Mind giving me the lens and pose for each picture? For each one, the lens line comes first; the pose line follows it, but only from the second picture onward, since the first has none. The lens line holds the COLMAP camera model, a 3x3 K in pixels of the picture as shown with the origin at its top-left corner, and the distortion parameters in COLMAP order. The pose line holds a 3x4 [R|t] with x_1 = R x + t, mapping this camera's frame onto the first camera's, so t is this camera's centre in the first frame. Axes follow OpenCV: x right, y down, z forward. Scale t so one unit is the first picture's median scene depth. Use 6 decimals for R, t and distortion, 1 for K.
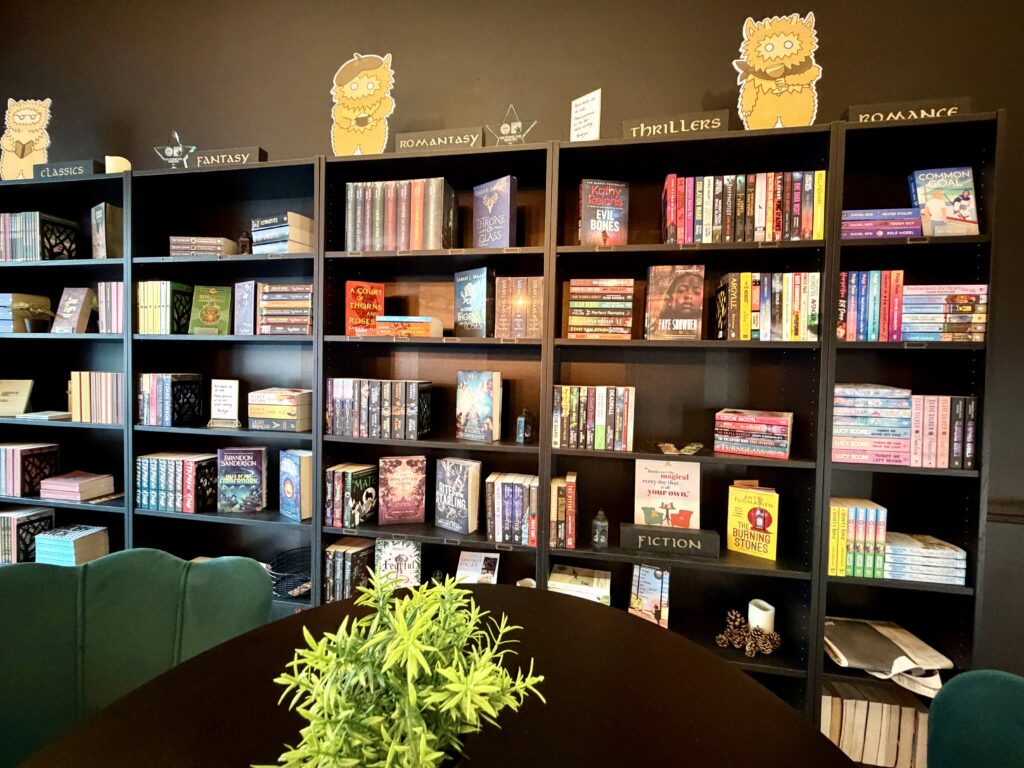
lens RADIAL K [[407.2, 0, 512.5], [0, 407.2, 386.3], [0, 0, 1]] dist [-0.000172, 0.000070]
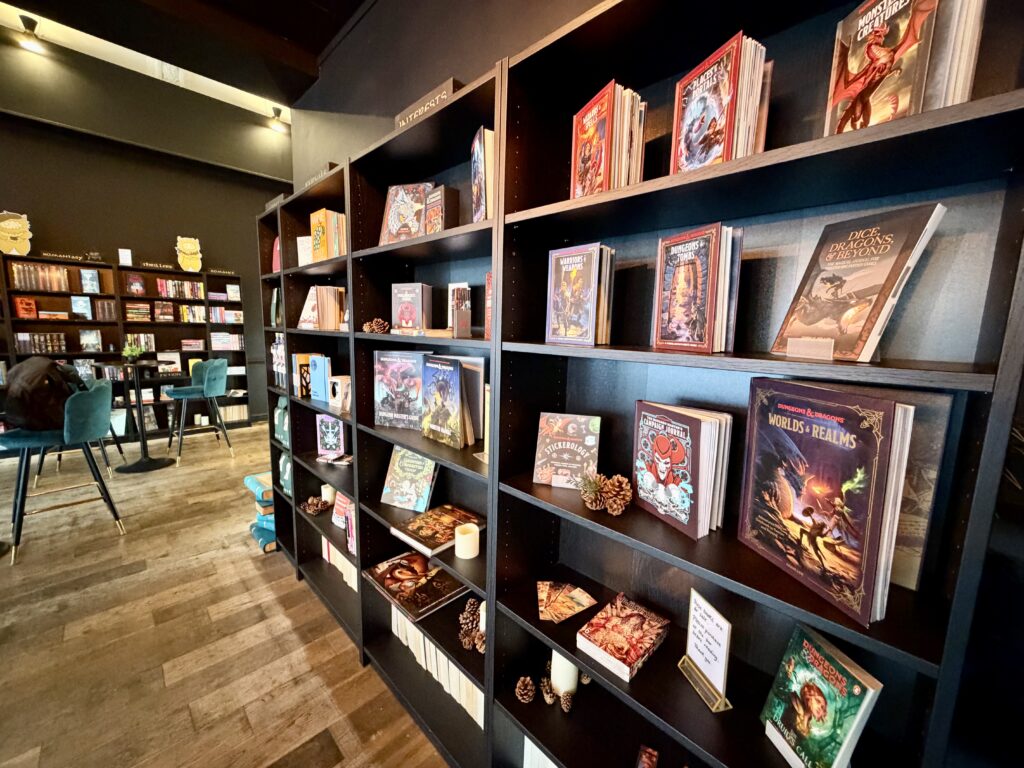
lens RADIAL K [[407.2, 0, 511.0], [0, 407.2, 383.3], [0, 0, 1]] dist [-0.000172, 0.000070]
pose [[0.568377, -0.119625, 0.814025, -0.957316], [0.009483, 0.990261, 0.138903, -0.038767], [-0.822713, -0.071230, 0.563976, -3.947796]]
